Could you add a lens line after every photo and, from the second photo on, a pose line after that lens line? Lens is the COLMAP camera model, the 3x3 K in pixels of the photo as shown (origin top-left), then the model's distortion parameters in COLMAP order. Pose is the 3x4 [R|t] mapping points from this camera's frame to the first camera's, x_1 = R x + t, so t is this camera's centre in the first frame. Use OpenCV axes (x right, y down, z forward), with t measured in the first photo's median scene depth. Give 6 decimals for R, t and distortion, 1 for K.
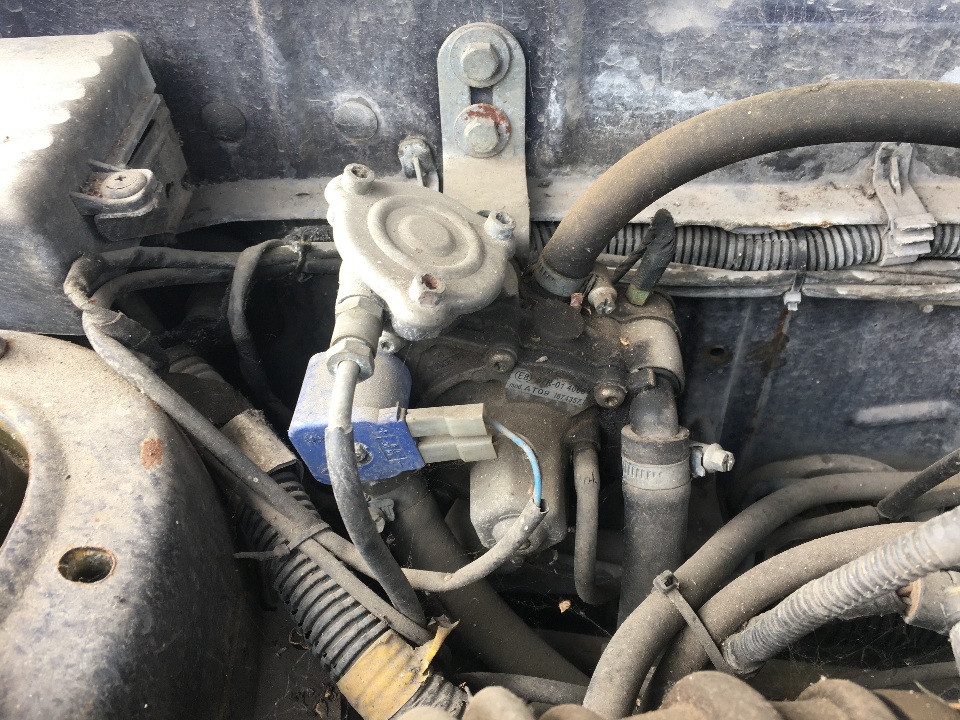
lens RADIAL K [[820.2, 0, 480.1], [0, 820.2, 358.0], [0, 0, 1]] dist [0.099380, -0.152321]
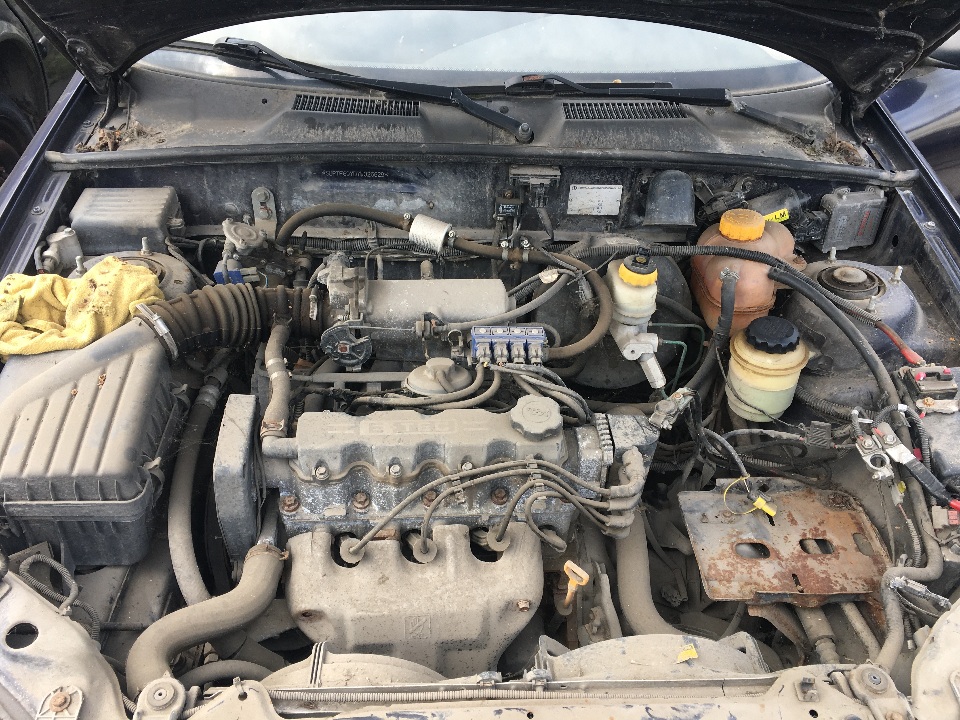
lens RADIAL K [[820.2, 0, 480.1], [0, 820.2, 358.0], [0, 0, 1]] dist [0.099380, -0.152321]
pose [[0.992986, -0.004574, 0.118141, 0.591885], [0.018627, 0.992825, -0.118120, 0.955742], [-0.116753, 0.119493, 0.985946, -3.114841]]
